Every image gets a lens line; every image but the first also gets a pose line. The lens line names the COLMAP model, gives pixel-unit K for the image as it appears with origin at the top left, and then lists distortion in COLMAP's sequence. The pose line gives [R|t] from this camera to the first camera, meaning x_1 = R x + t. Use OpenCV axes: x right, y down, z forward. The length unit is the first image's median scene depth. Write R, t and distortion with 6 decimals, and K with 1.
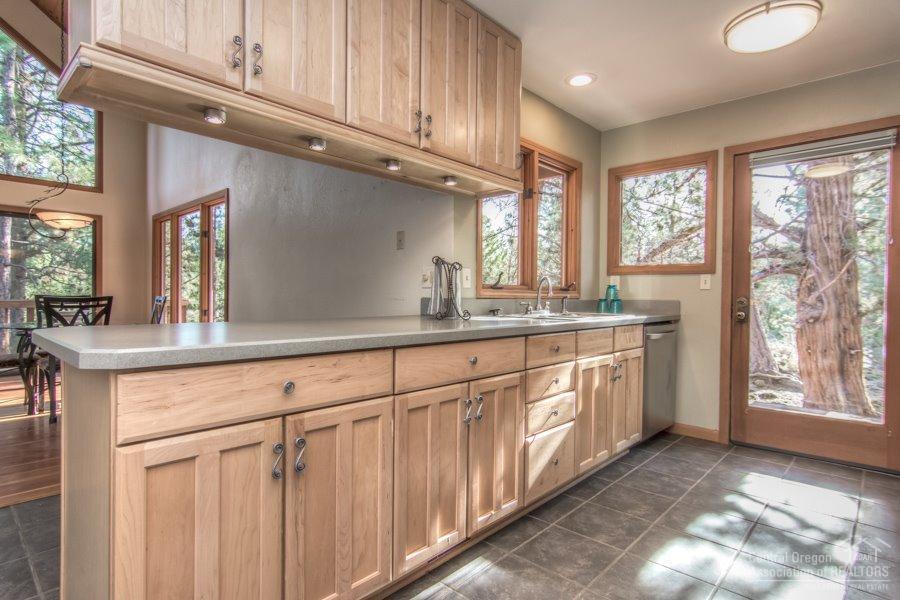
lens RADIAL K [[472.8, 0, 446.6], [0, 472.8, 299.9], [0, 0, 1]] dist [-0.001180, 0.000363]
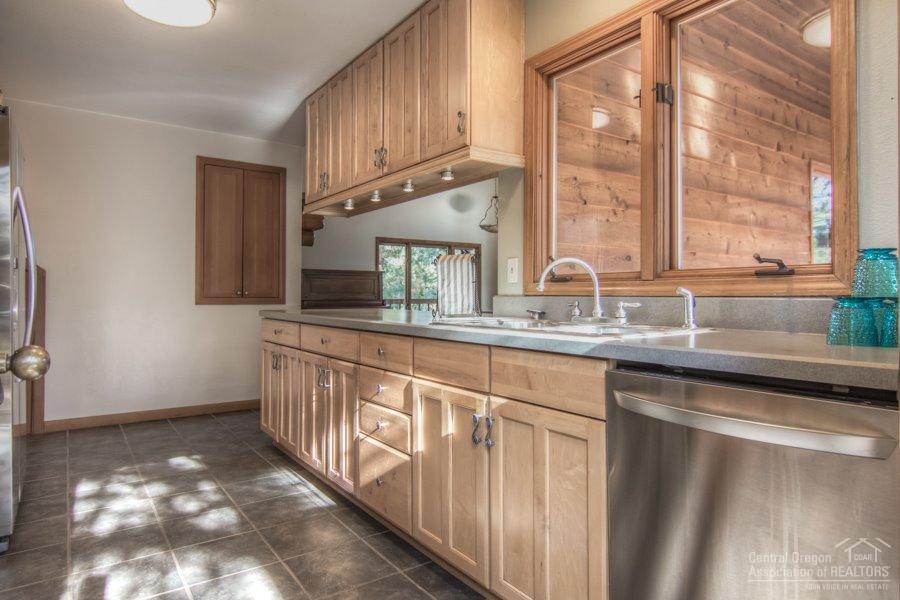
lens RADIAL K [[546.1, 0, 450.0], [0, 546.1, 300.0], [0, 0, 1]] dist [0.001769, 0.000380]
pose [[-0.206942, -0.009635, -0.978306, 1.220831], [-0.015116, 0.999864, -0.006650, 0.015359], [0.978236, 0.013412, -0.207060, 1.371622]]
